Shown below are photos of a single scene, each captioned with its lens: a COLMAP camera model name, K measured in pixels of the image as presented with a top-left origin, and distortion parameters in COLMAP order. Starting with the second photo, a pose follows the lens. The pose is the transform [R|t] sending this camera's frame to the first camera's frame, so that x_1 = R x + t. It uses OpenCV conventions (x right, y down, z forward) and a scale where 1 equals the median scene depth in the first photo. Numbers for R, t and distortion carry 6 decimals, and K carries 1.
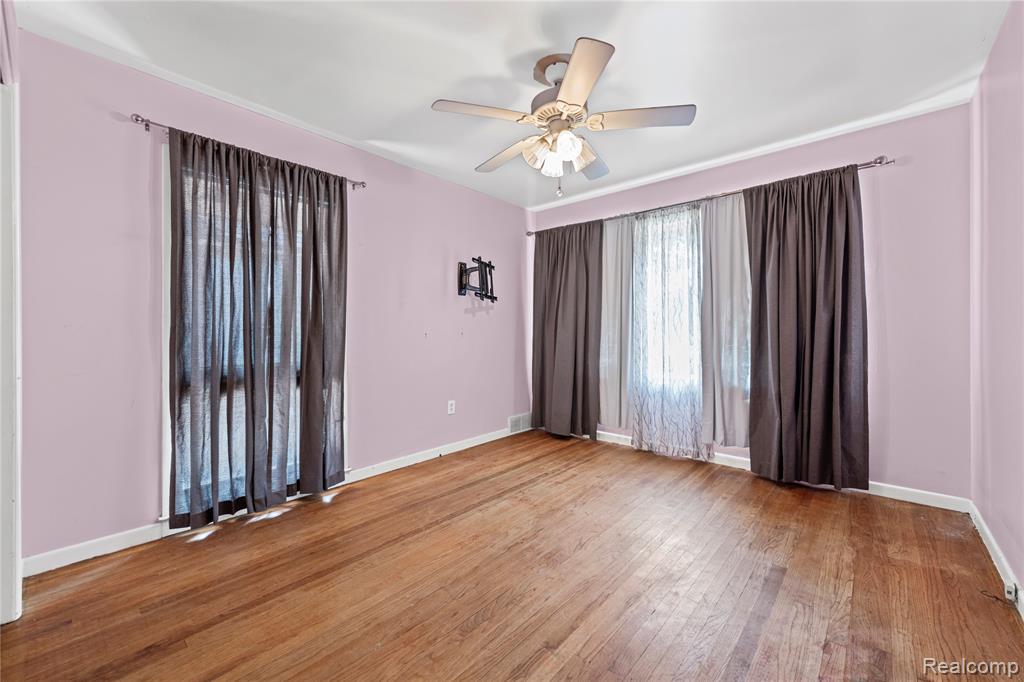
lens RADIAL K [[412.2, 0, 505.6], [0, 412.2, 333.8], [0, 0, 1]] dist [0.008286, -0.001123]
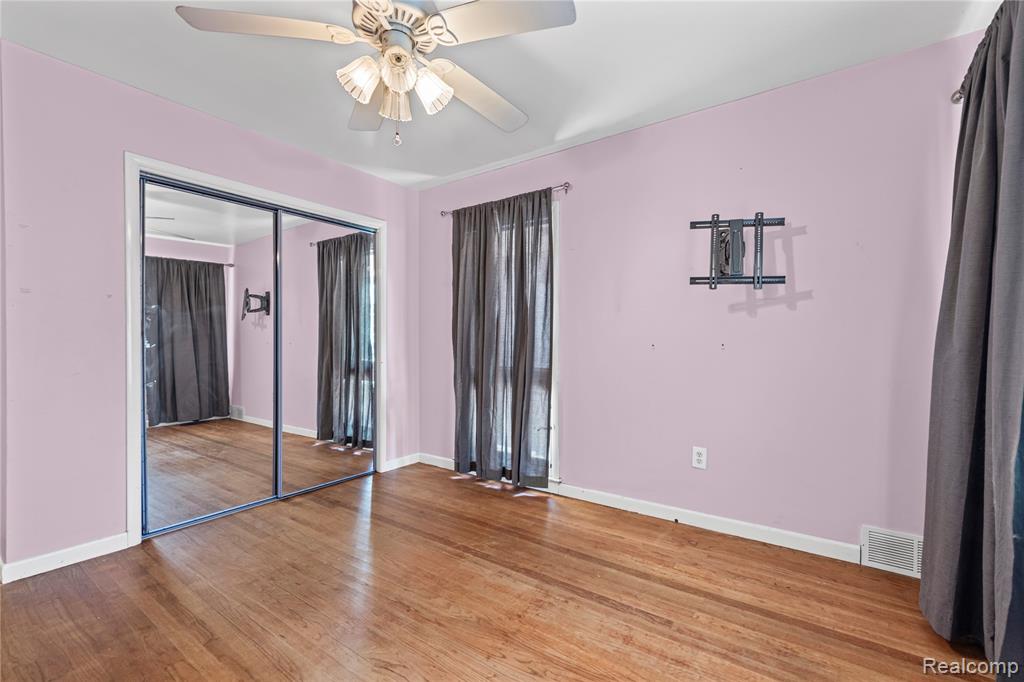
lens RADIAL K [[412.2, 0, 506.3], [0, 412.2, 346.9], [0, 0, 1]] dist [0.008286, -0.001123]
pose [[0.139389, 0.018045, -0.990073, 0.590714], [-0.008209, 0.999821, 0.017067, -0.007765], [0.990204, 0.005748, 0.139512, 0.757036]]
